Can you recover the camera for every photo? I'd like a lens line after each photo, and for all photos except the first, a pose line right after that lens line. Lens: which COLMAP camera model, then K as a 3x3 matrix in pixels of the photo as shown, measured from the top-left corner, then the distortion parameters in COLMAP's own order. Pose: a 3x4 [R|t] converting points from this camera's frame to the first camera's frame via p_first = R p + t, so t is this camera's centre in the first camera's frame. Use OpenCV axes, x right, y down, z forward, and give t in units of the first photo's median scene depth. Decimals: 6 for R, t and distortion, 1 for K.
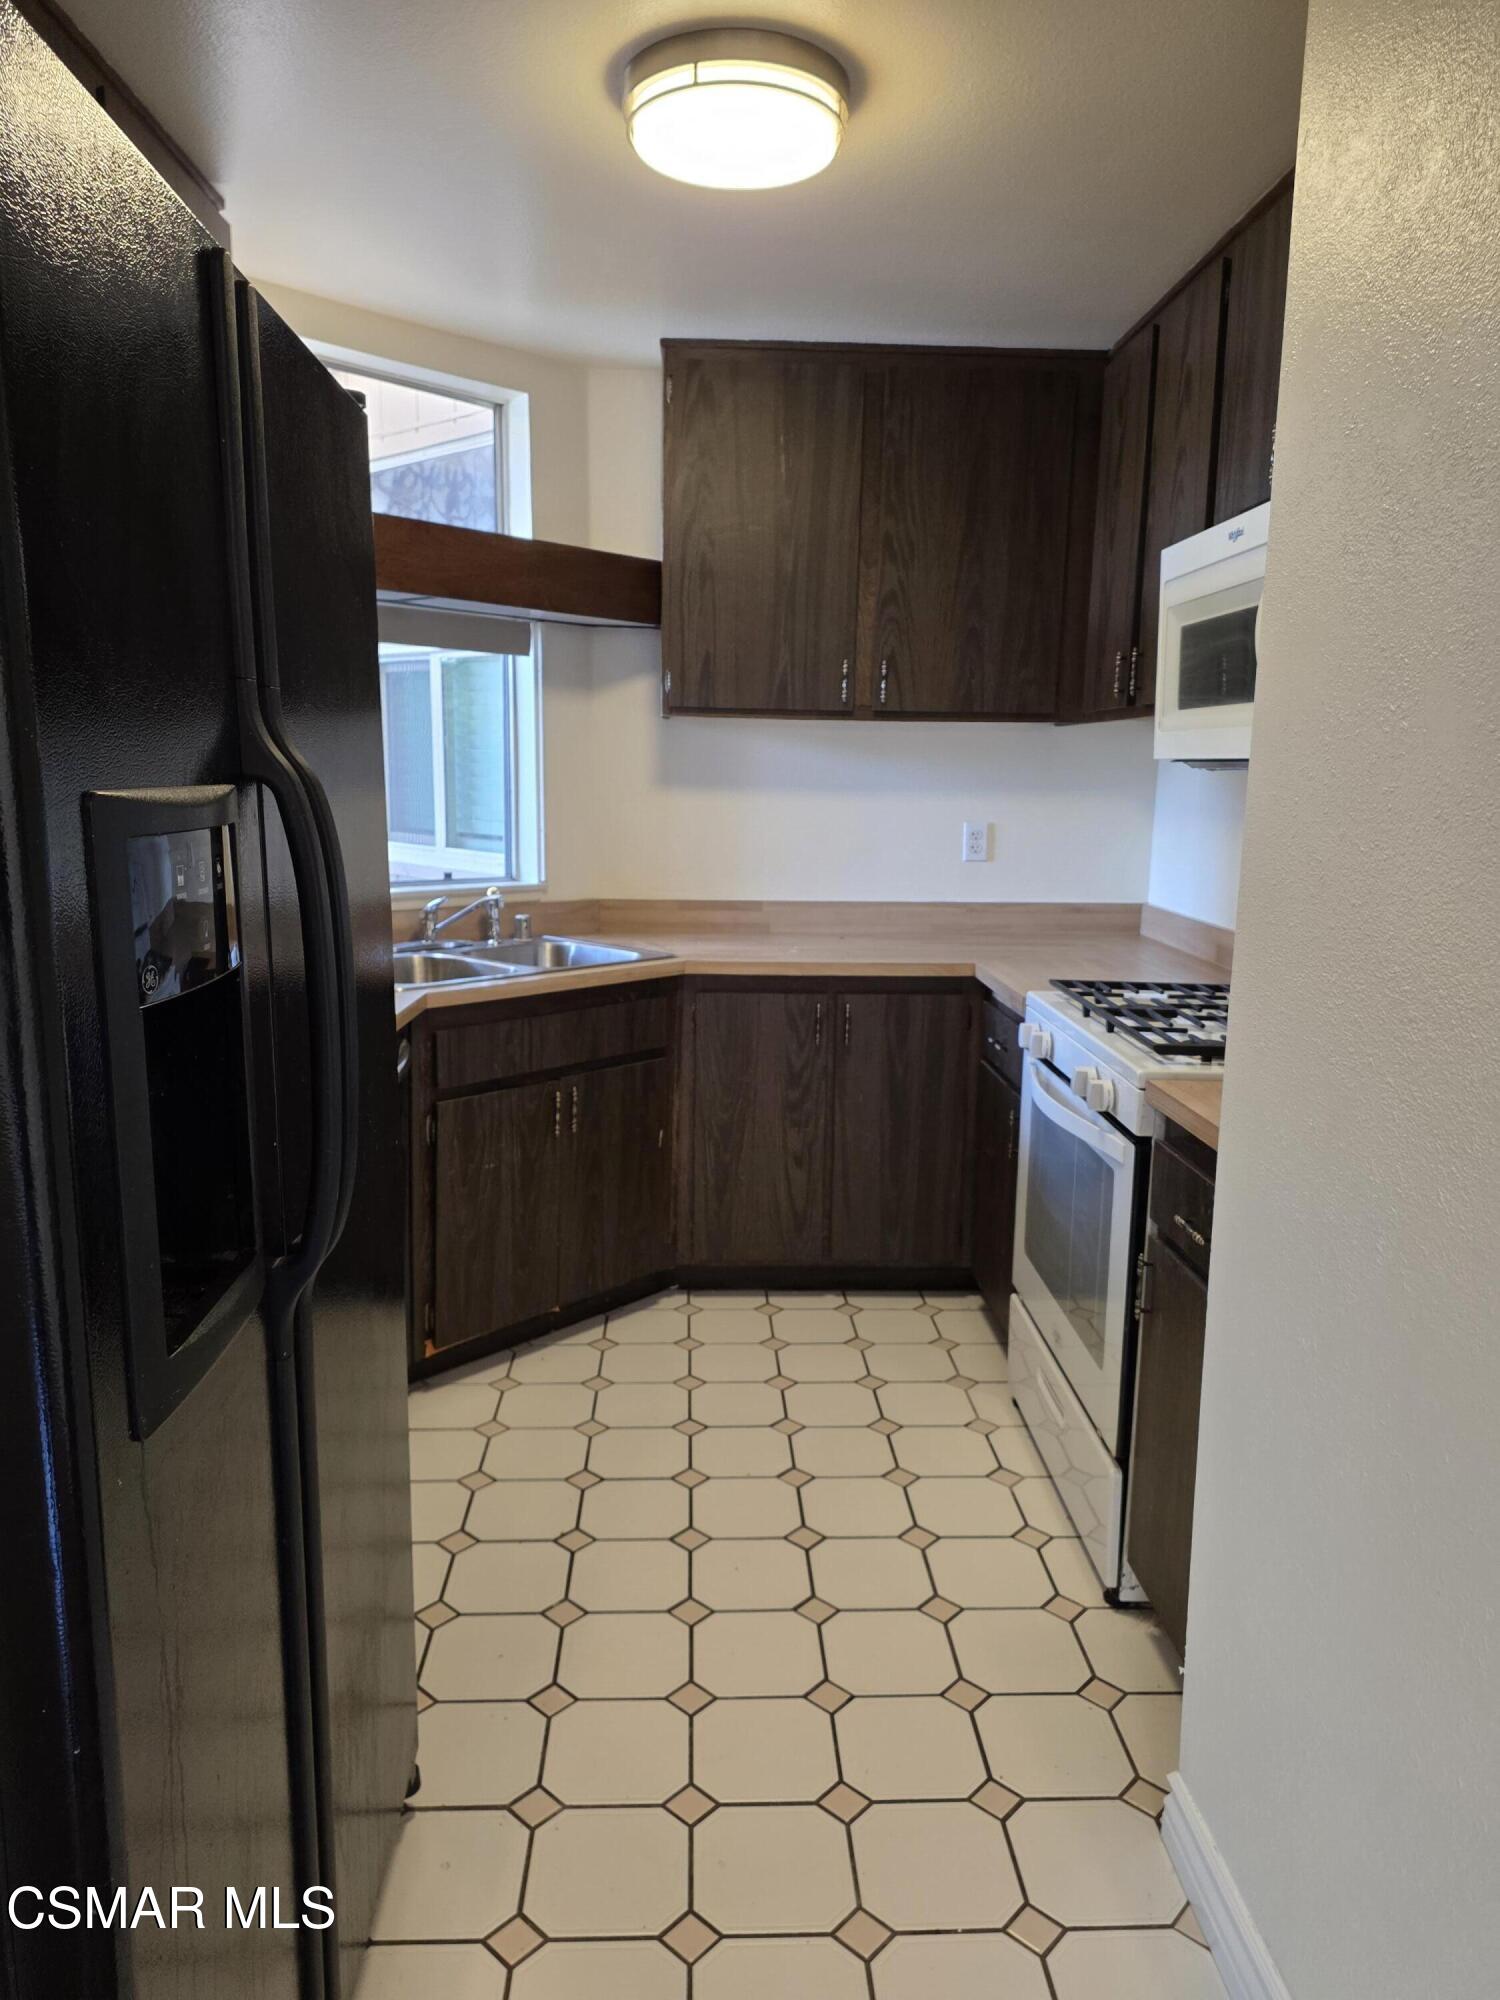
lens RADIAL K [[1354.5, 0, 750.7], [0, 1354.5, 997.4], [0, 0, 1]] dist [0.049559, -0.021776]
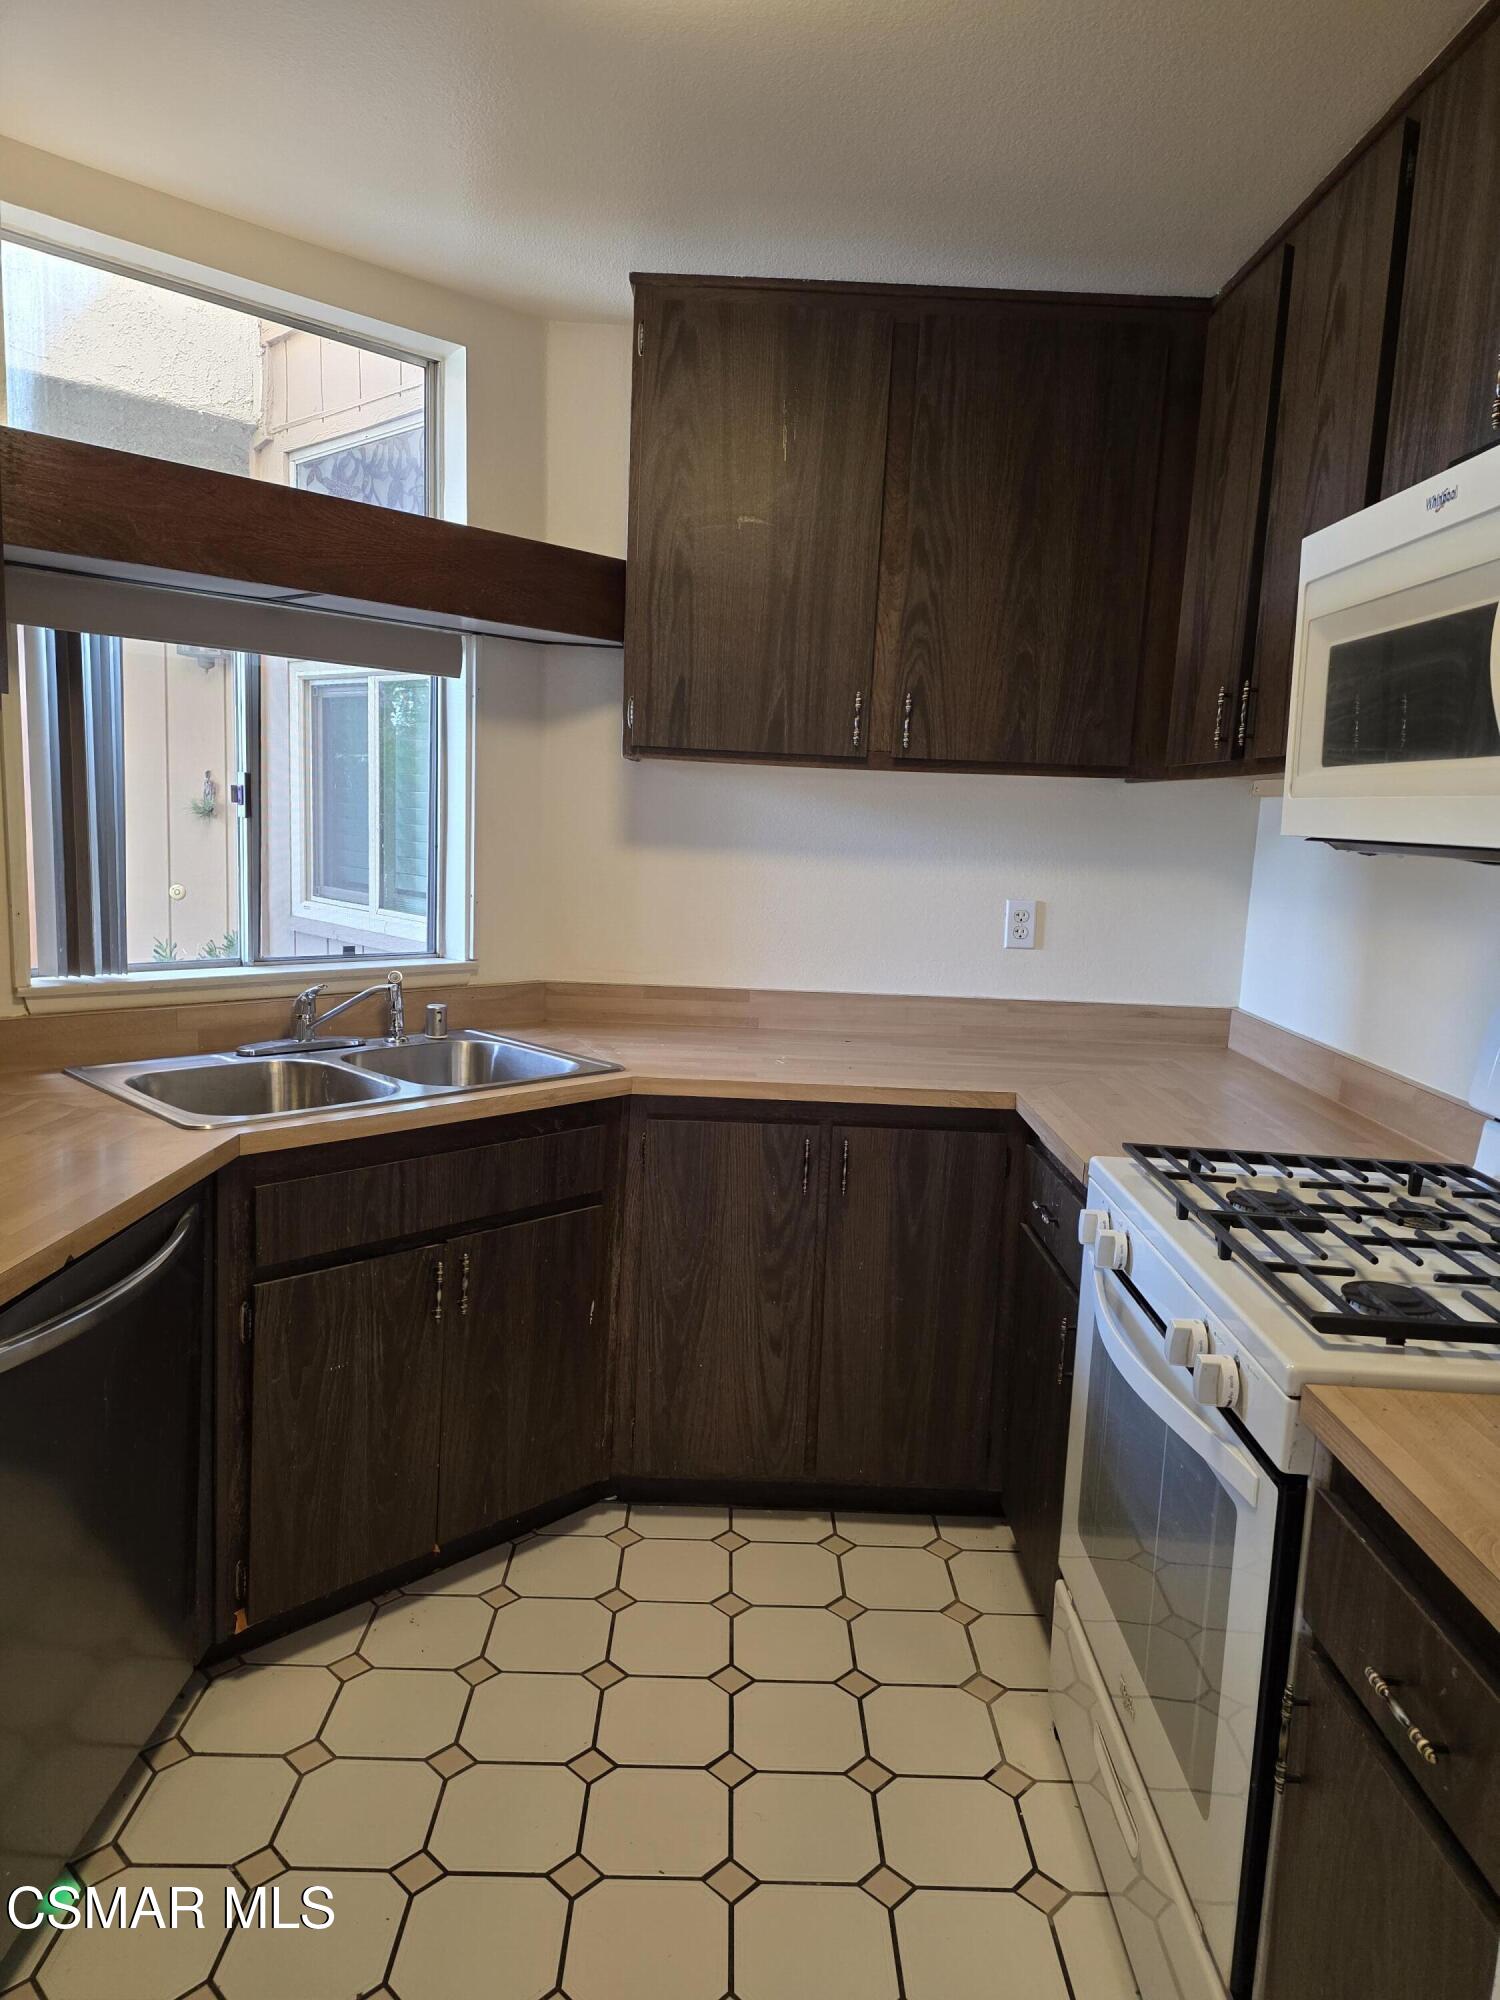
lens RADIAL K [[1354.5, 0, 747.9], [0, 1354.5, 997.9], [0, 0, 1]] dist [0.049559, -0.021776]
pose [[0.999003, 0.031921, -0.031217, 0.037951], [-0.032862, 0.999007, -0.030094, -0.050037], [0.030226, 0.031090, 0.999059, 0.238366]]
